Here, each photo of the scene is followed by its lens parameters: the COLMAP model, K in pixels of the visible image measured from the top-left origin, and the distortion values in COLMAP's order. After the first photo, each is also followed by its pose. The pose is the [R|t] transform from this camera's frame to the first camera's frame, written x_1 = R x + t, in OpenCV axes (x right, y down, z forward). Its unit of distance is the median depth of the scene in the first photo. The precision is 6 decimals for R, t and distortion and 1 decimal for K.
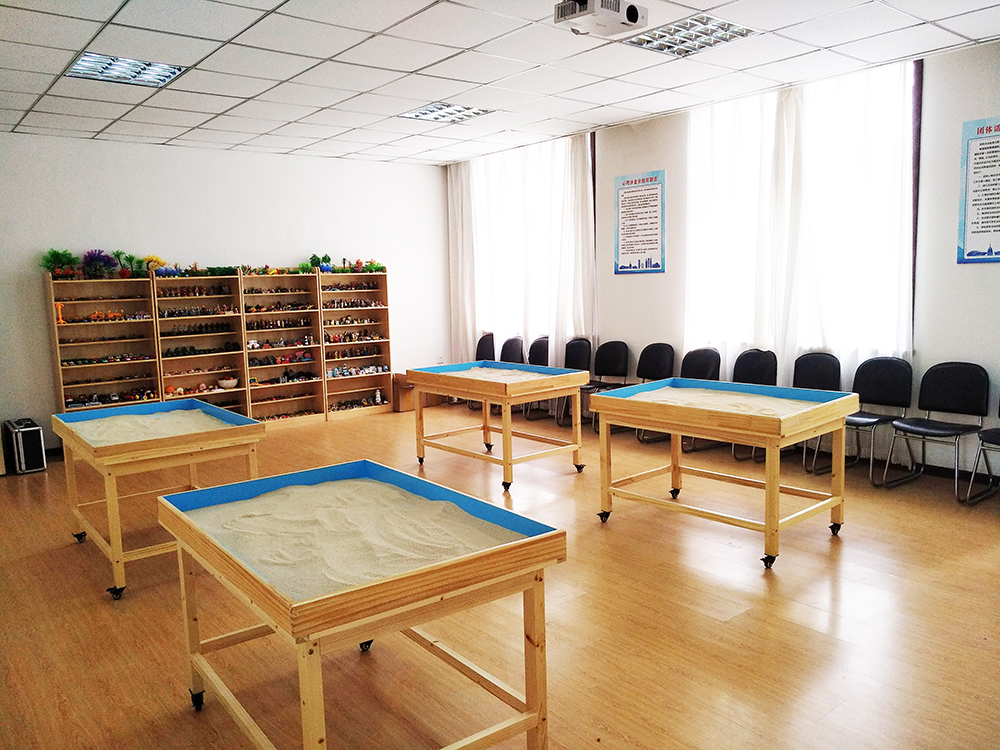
lens RADIAL K [[792.9, 0, 501.3], [0, 792.9, 374.9], [0, 0, 1]] dist [-0.008441, -0.003308]
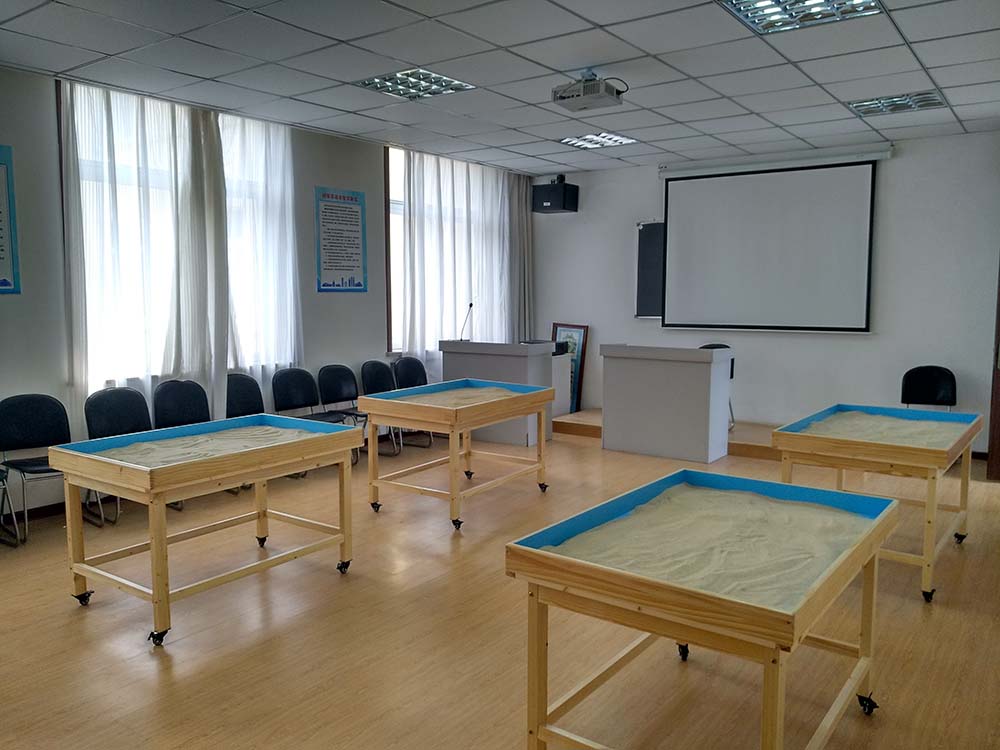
lens RADIAL K [[792.9, 0, 501.1], [0, 792.9, 372.8], [0, 0, 1]] dist [-0.008441, -0.003308]
pose [[-0.266443, -0.067583, 0.961478, -0.804440], [0.129448, 0.985992, 0.105179, -0.109015], [-0.955119, 0.152485, -0.253962, 1.085134]]
